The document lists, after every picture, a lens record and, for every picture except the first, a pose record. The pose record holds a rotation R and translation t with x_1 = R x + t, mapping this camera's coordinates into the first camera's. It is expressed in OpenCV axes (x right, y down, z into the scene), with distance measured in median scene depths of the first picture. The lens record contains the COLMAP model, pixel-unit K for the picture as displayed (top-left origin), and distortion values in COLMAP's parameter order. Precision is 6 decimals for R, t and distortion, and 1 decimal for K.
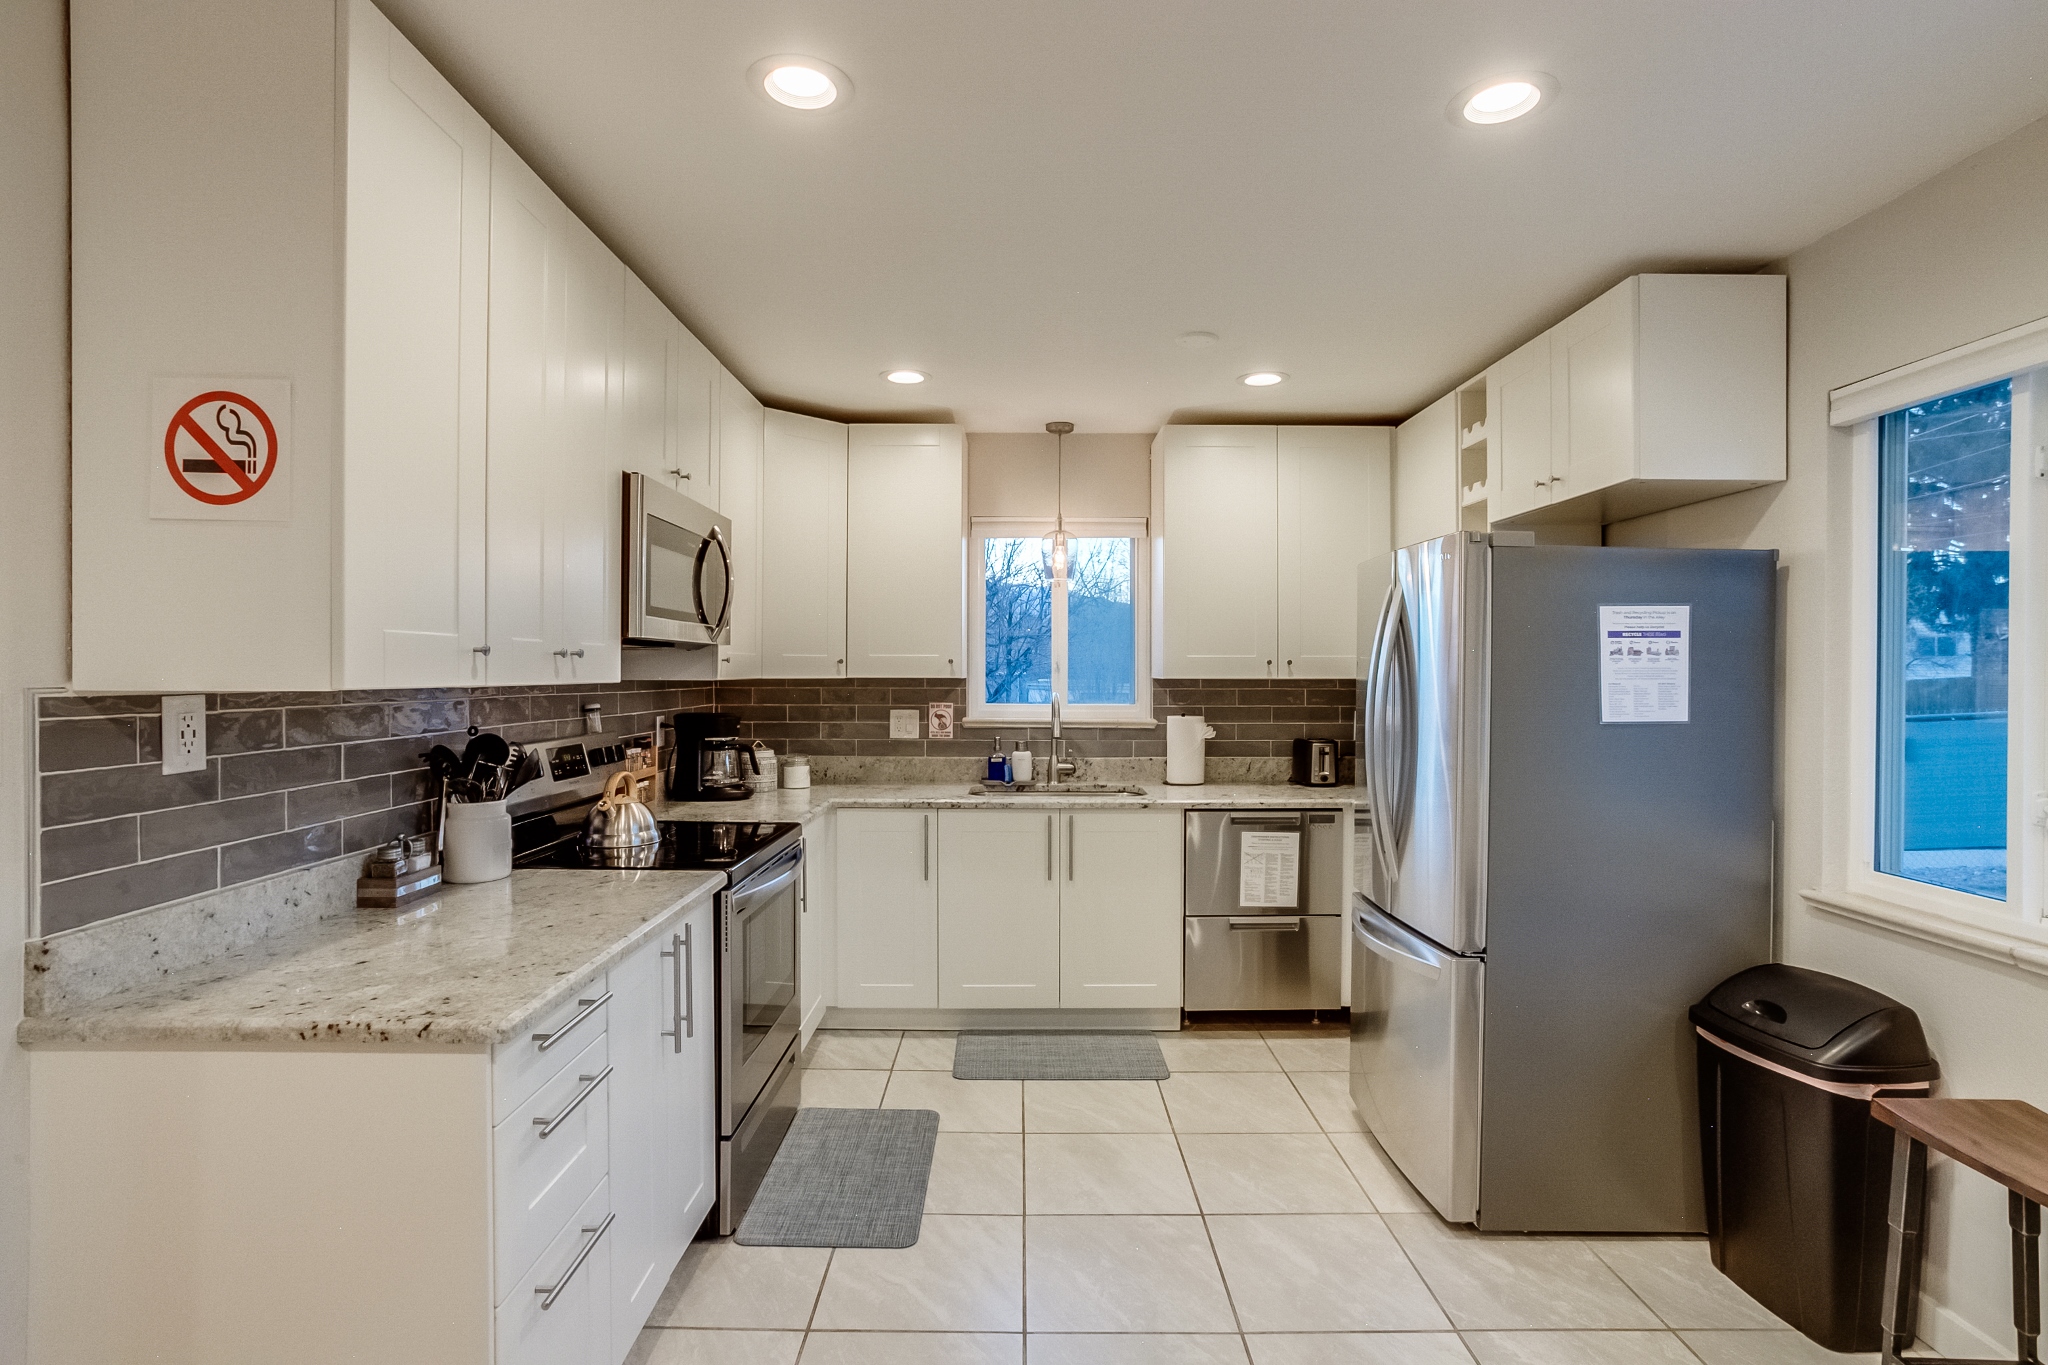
lens RADIAL K [[986.9, 0, 1024.0], [0, 986.9, 682.5], [0, 0, 1]] dist [-0.063735, 0.039886]
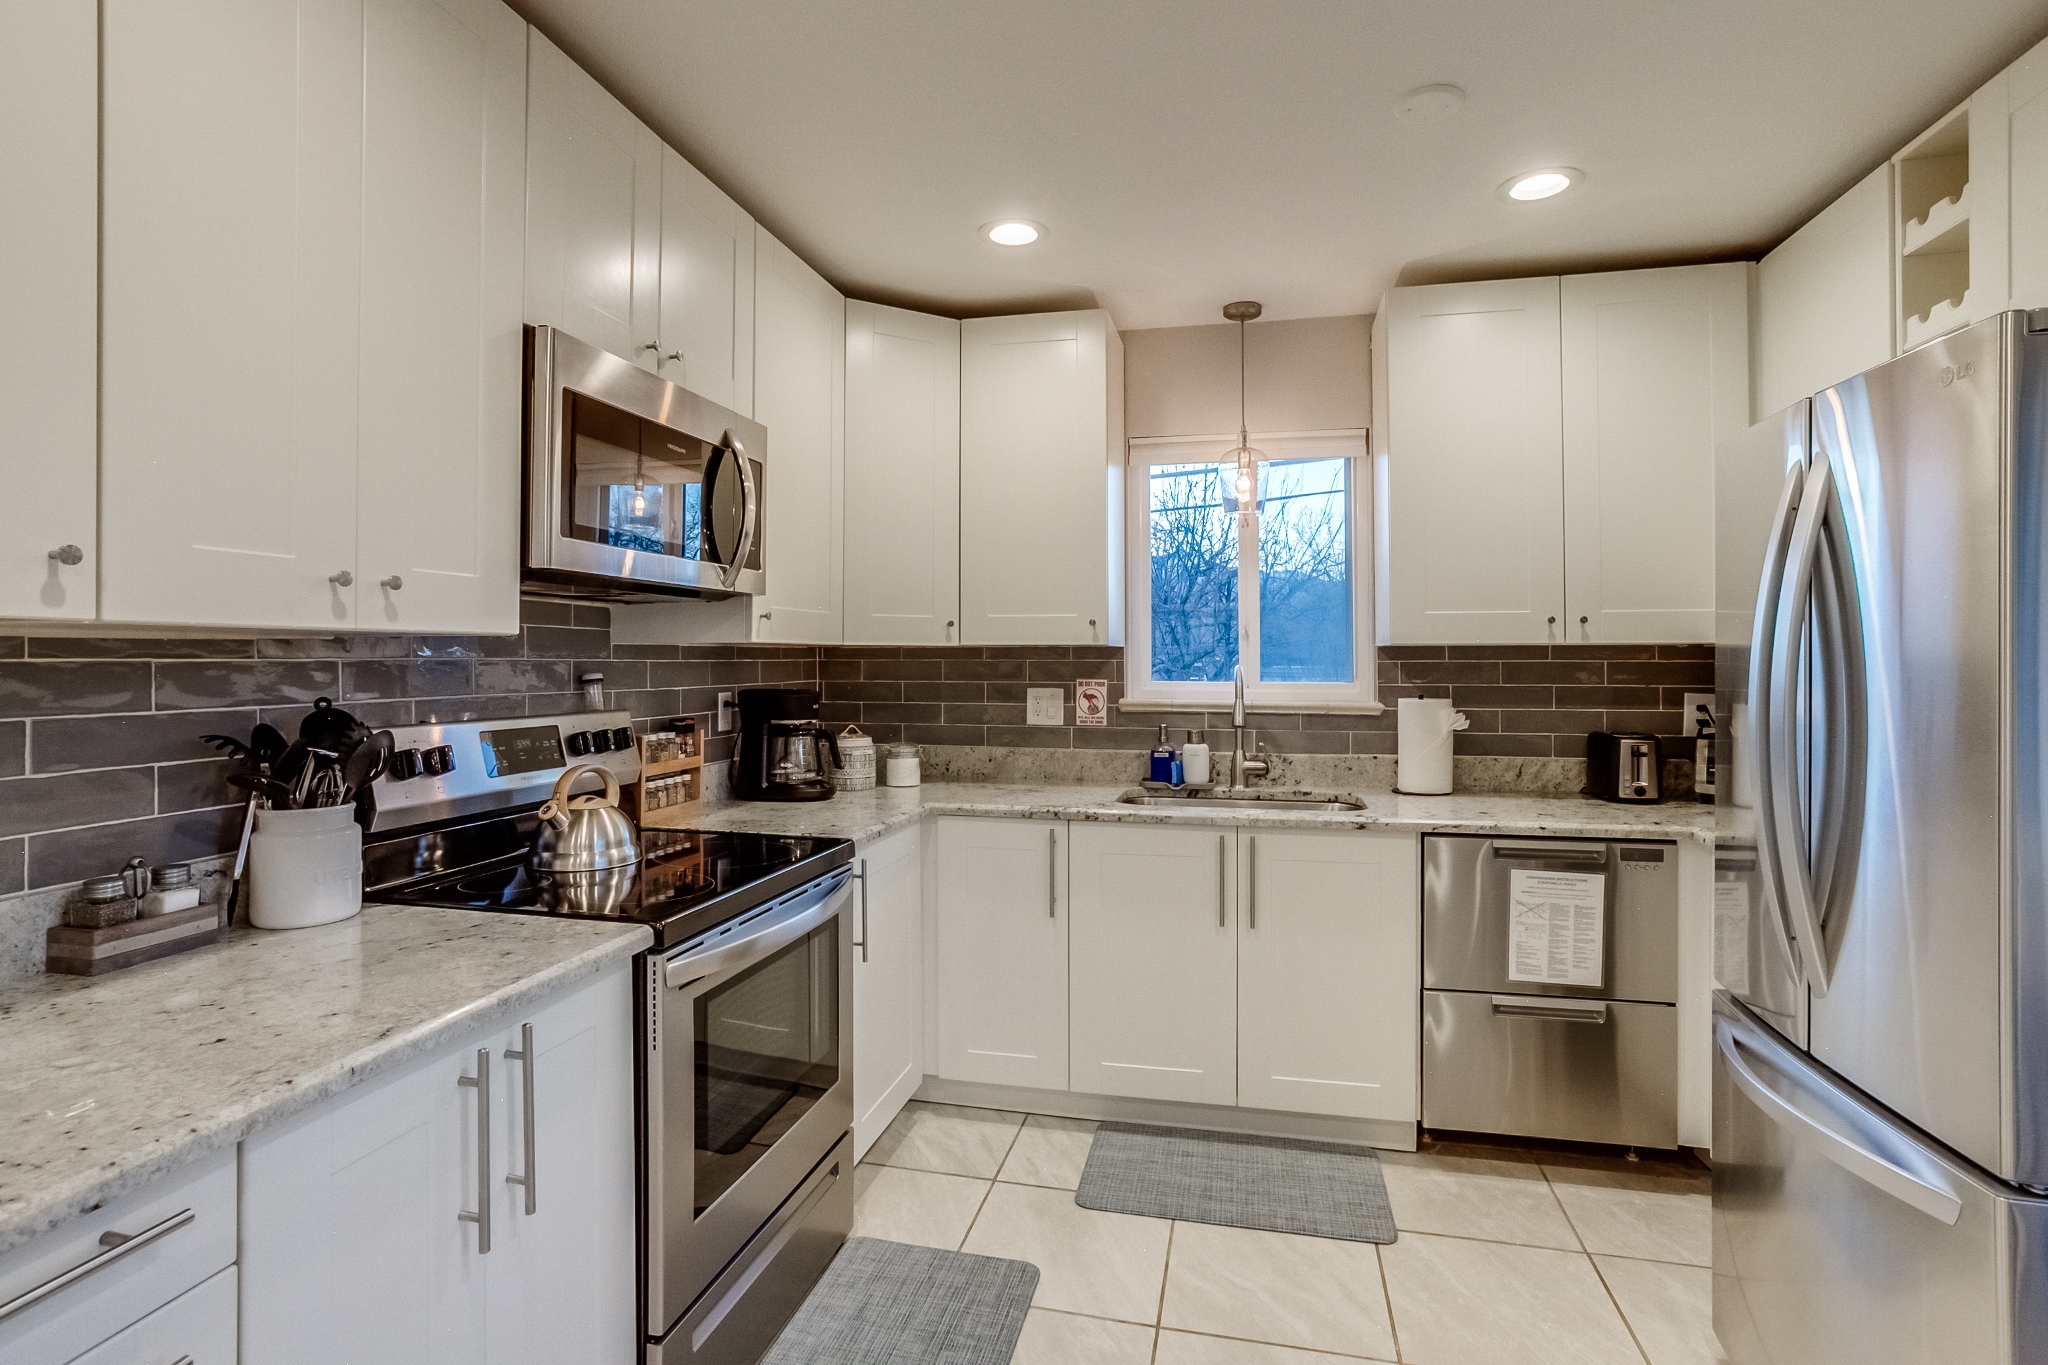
lens RADIAL K [[1000.1, 0, 1024.3], [0, 1000.1, 649.9], [0, 0, 1]] dist [-0.051553, 0.031904]
pose [[0.973367, -0.003672, -0.229222, 0.051650], [-0.000809, 0.999810, -0.019454, 0.014590], [0.229250, 0.019121, 0.973180, 0.257262]]
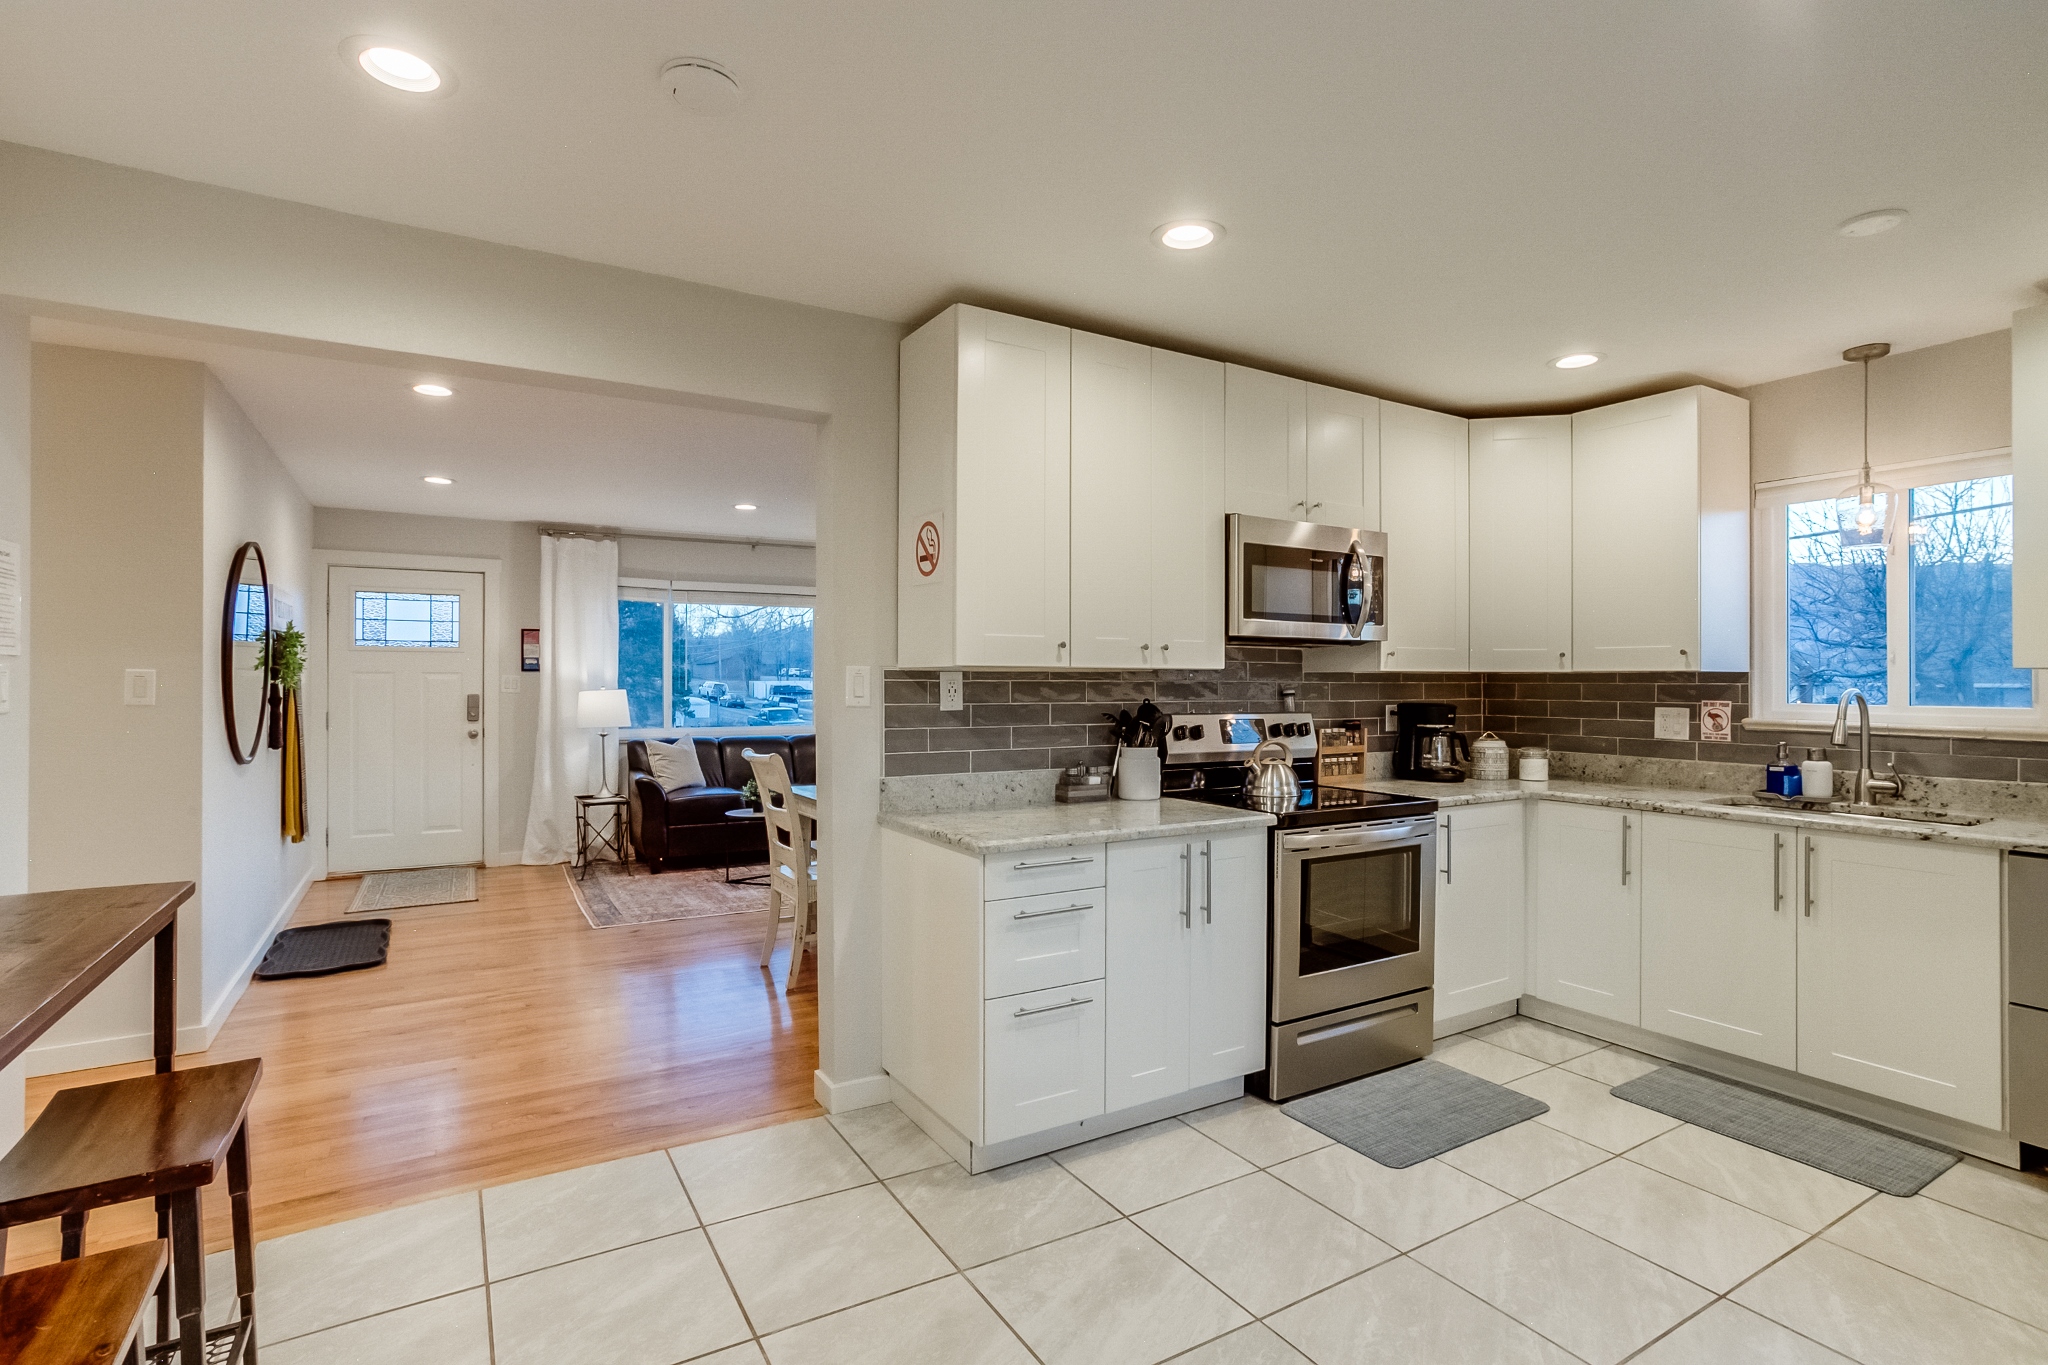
lens RADIAL K [[995.2, 0, 1028.9], [0, 995.2, 680.8], [0, 0, 1]] dist [-0.069901, 0.041190]
pose [[0.517483, -0.000218, -0.855693, 0.393197], [-0.011401, 0.999909, -0.007150, 0.018514], [0.855617, 0.013456, 0.517434, 0.029592]]
